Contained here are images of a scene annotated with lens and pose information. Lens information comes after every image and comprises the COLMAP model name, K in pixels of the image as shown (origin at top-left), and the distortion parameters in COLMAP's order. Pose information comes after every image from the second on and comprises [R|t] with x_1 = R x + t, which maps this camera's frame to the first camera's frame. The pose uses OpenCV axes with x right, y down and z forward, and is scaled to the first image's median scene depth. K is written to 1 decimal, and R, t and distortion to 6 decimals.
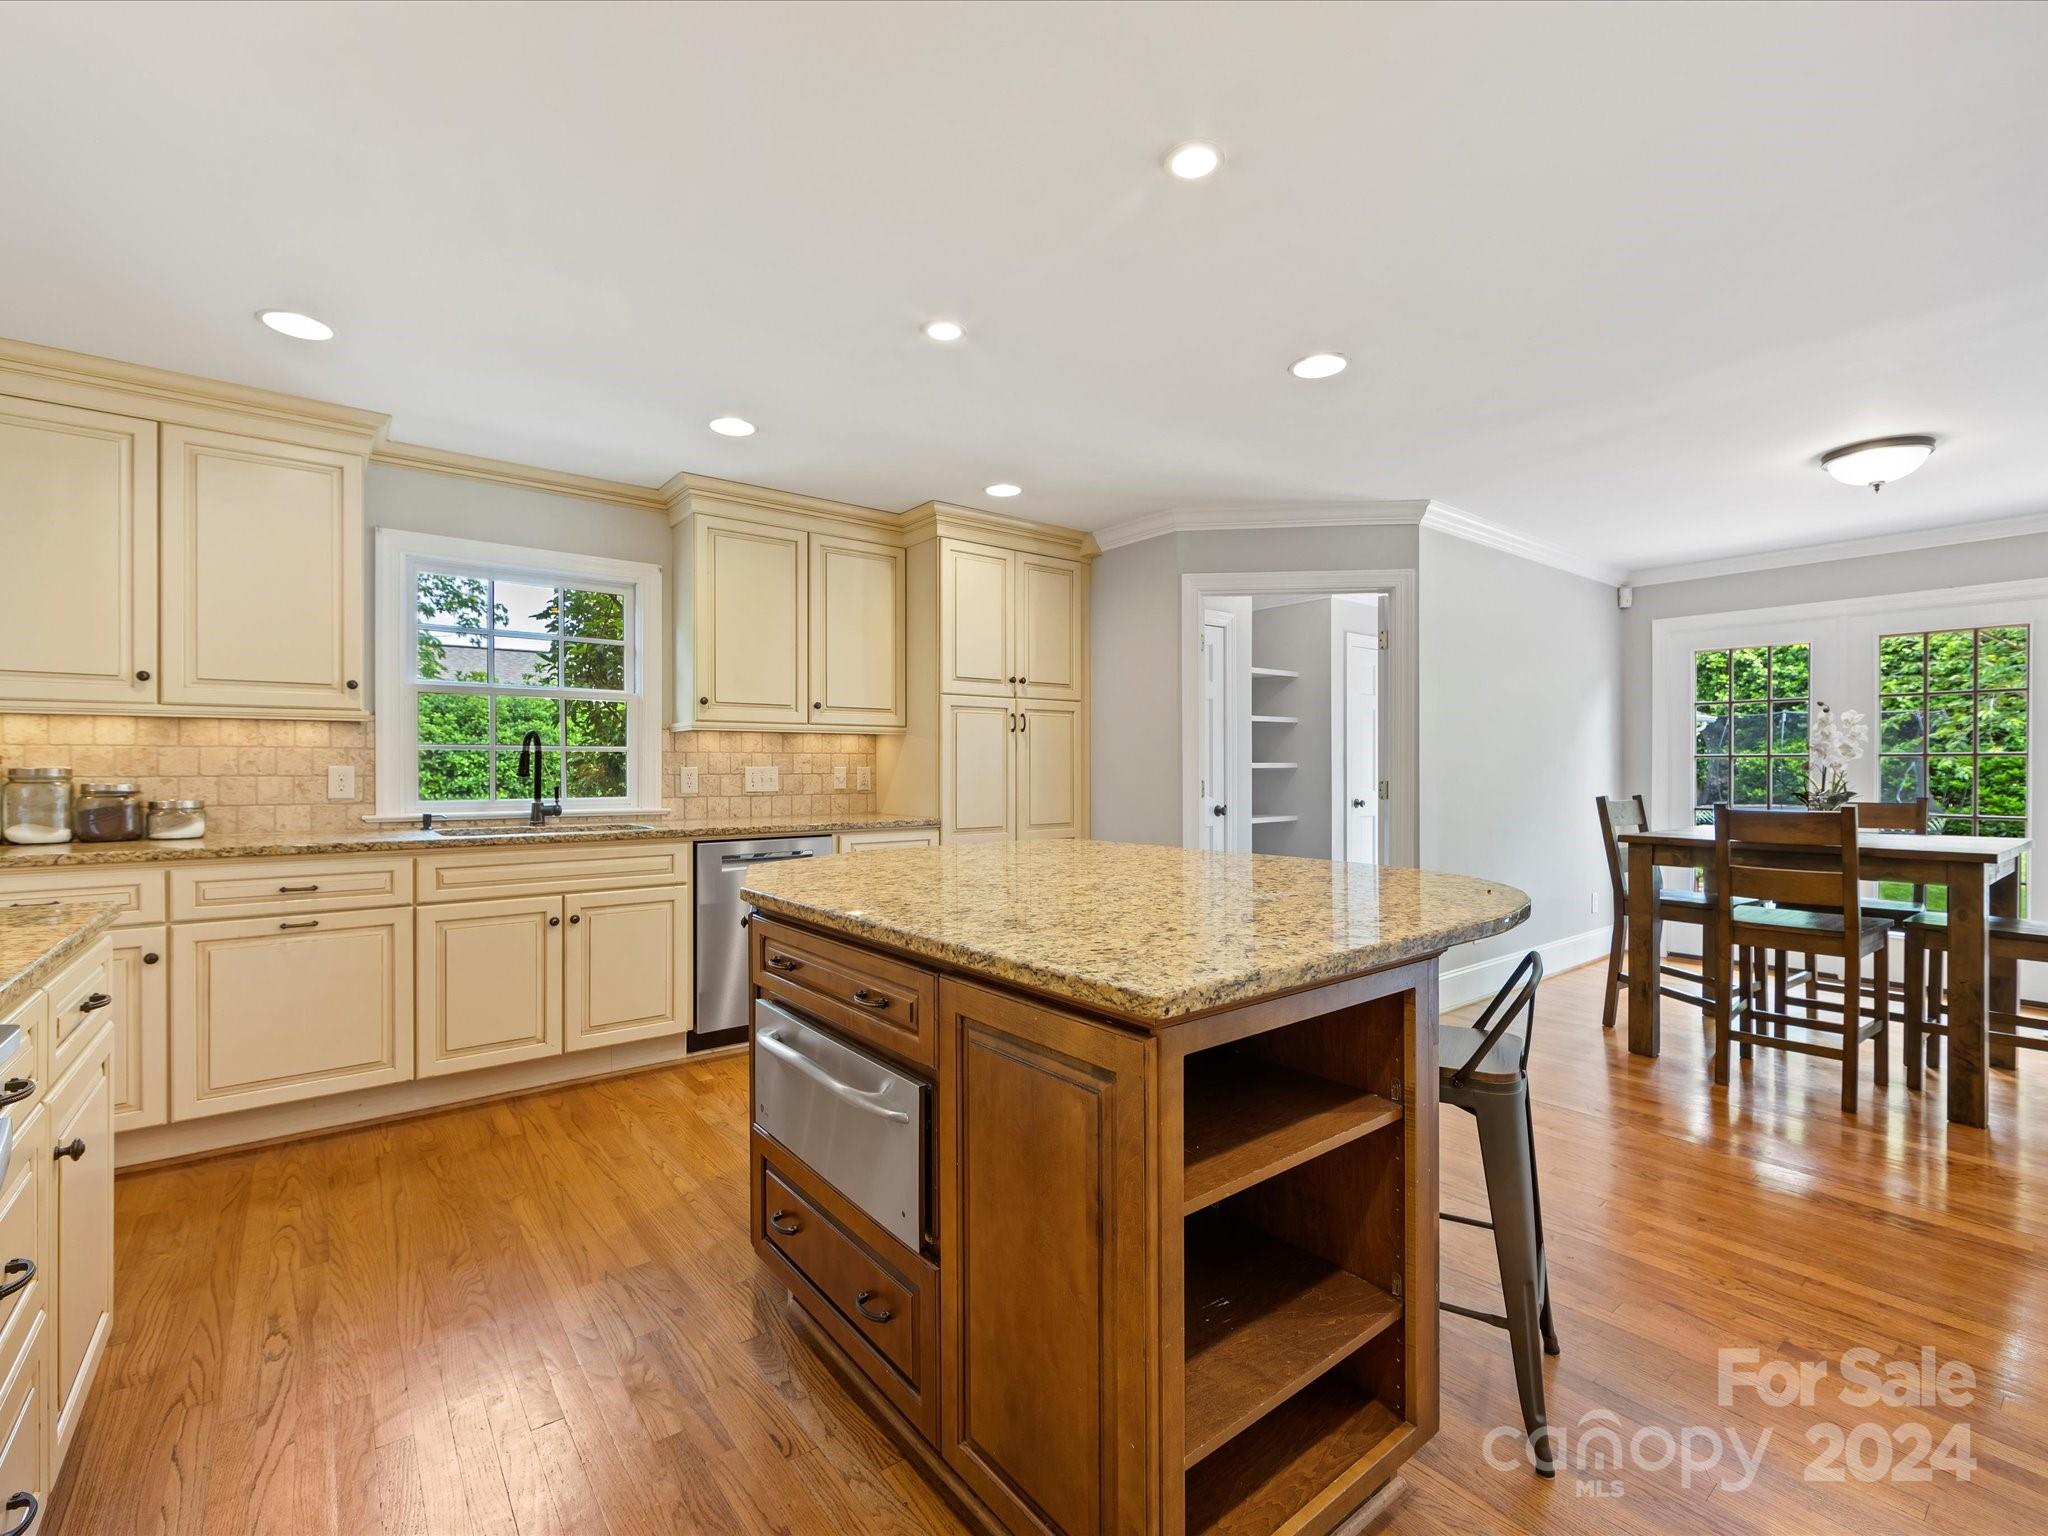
lens RADIAL K [[915.1, 0, 1024.0], [0, 915.1, 768.0], [0, 0, 1]] dist [-0.000330, -0.000060]
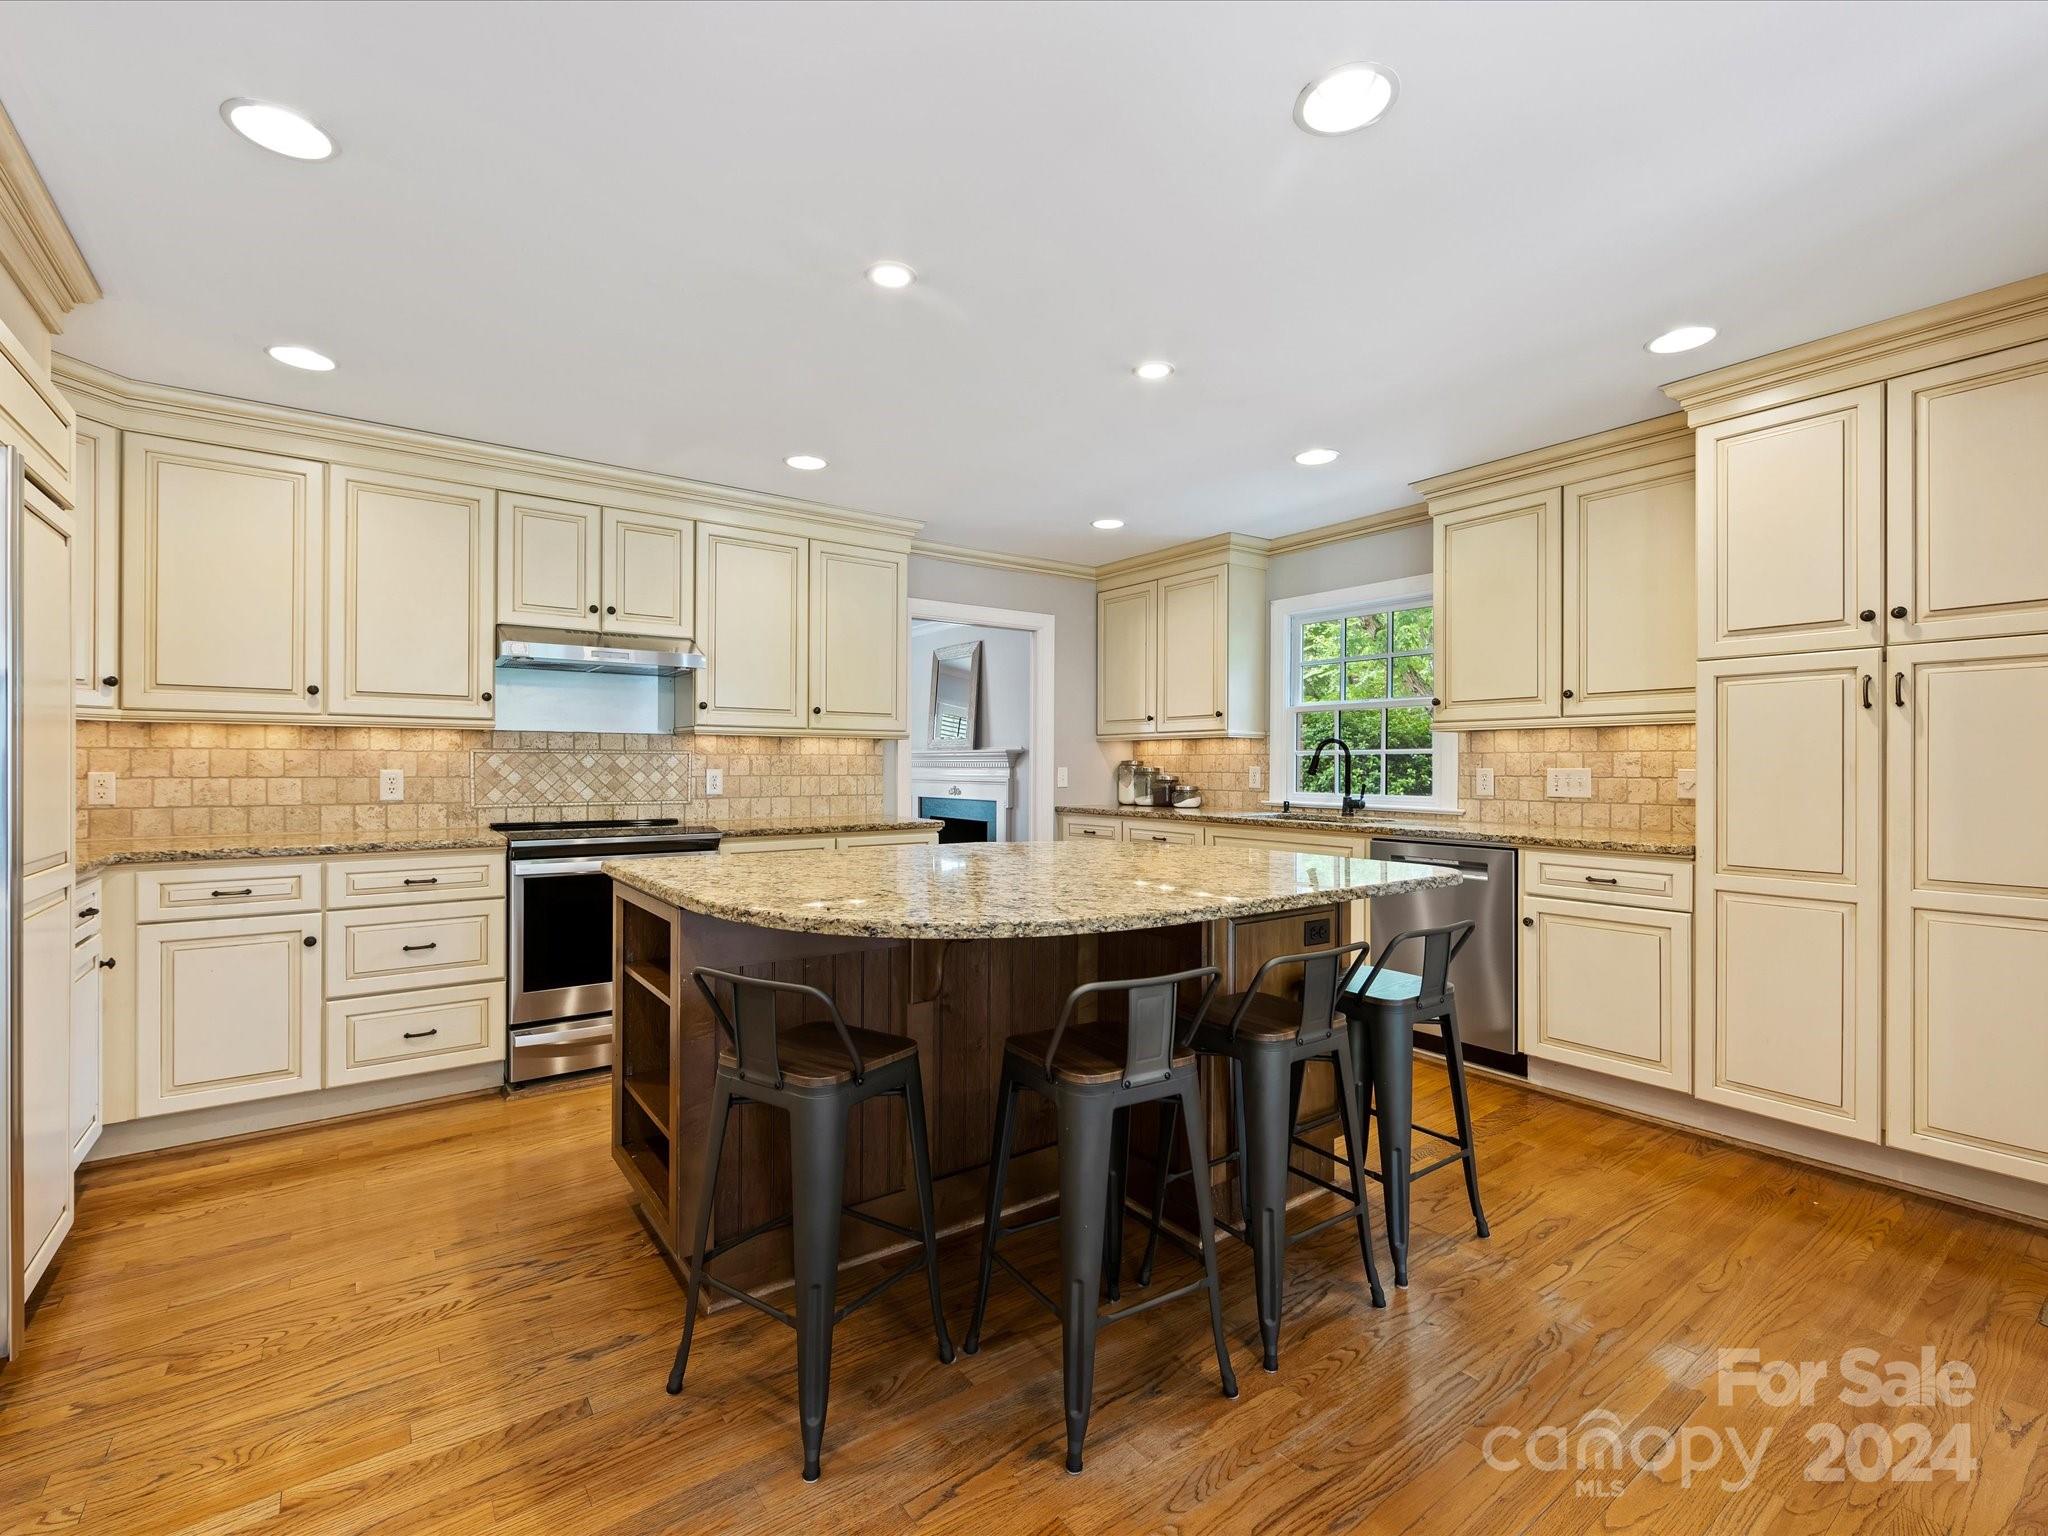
lens RADIAL K [[915.1, 0, 1024.0], [0, 915.1, 768.0], [0, 0, 1]] dist [-0.000330, -0.000060]
pose [[-0.031291, 0.002711, -0.999507, 0.601727], [-0.004302, 0.999987, 0.002847, -0.002036], [0.999501, 0.004389, -0.031279, 0.529272]]
